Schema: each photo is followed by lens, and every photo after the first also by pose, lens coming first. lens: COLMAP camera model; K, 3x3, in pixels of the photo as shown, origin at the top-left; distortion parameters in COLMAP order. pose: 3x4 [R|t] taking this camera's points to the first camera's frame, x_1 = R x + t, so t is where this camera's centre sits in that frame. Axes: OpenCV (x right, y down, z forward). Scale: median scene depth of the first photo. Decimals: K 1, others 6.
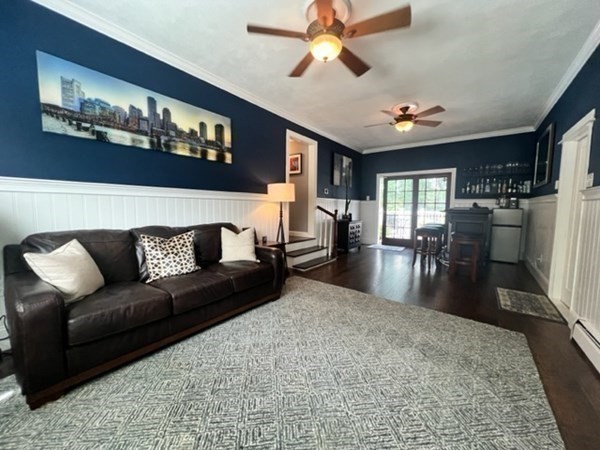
lens RADIAL K [[239.4, 0, 300.0], [0, 239.4, 225.0], [0, 0, 1]] dist [-0.000694, -0.000066]
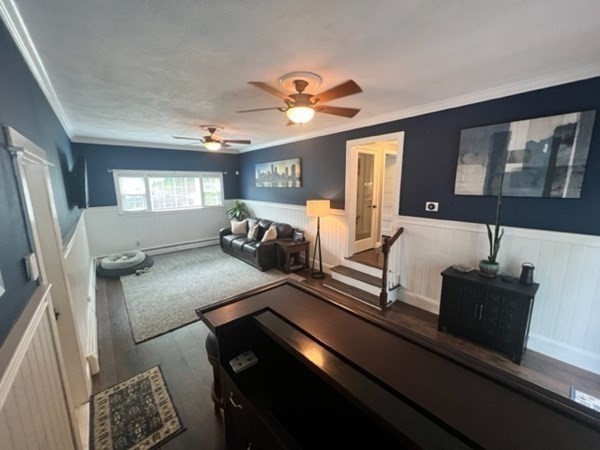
lens RADIAL K [[239.4, 0, 300.0], [0, 239.4, 225.0], [0, 0, 1]] dist [-0.000694, -0.000066]
pose [[-0.221187, 0.161439, -0.961776, 1.306506], [-0.069414, 0.981096, 0.180646, -0.313819], [0.972758, 0.106717, -0.205799, 1.427180]]
